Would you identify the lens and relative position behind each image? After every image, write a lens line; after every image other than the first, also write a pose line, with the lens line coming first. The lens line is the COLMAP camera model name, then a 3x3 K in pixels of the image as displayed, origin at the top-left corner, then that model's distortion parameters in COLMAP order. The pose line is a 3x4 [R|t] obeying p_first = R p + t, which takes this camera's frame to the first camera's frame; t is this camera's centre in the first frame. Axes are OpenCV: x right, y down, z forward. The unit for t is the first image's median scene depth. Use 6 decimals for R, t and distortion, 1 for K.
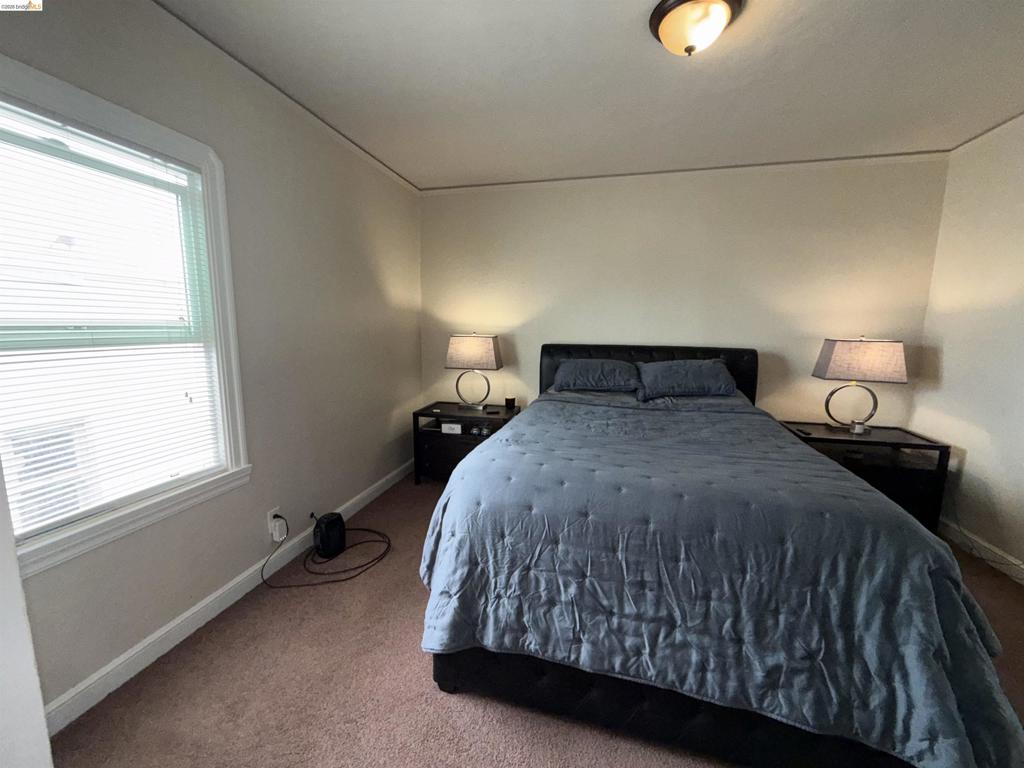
lens RADIAL K [[406.8, 0, 512.7], [0, 406.8, 383.6], [0, 0, 1]] dist [0.000998, 0.000014]
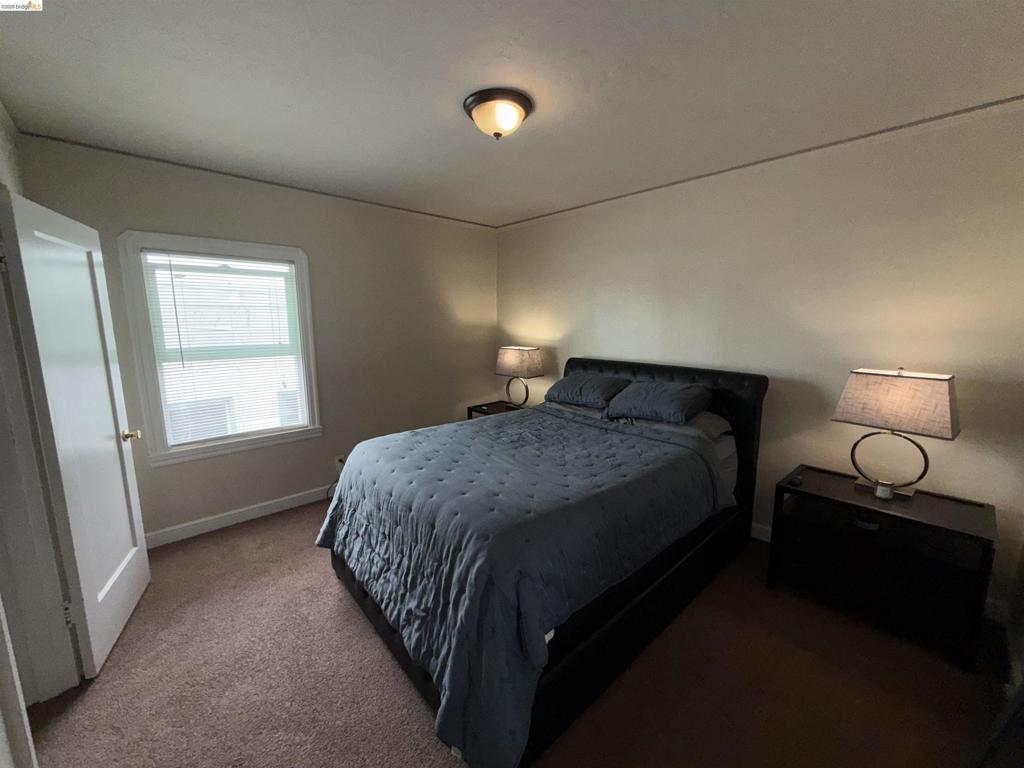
lens RADIAL K [[406.8, 0, 507.6], [0, 406.8, 382.4], [0, 0, 1]] dist [0.000998, 0.000014]
pose [[0.835619, 0.073314, -0.544395, 0.669982], [-0.070062, 0.997184, 0.026749, -0.060811], [0.544823, 0.015789, 0.838403, -0.003419]]
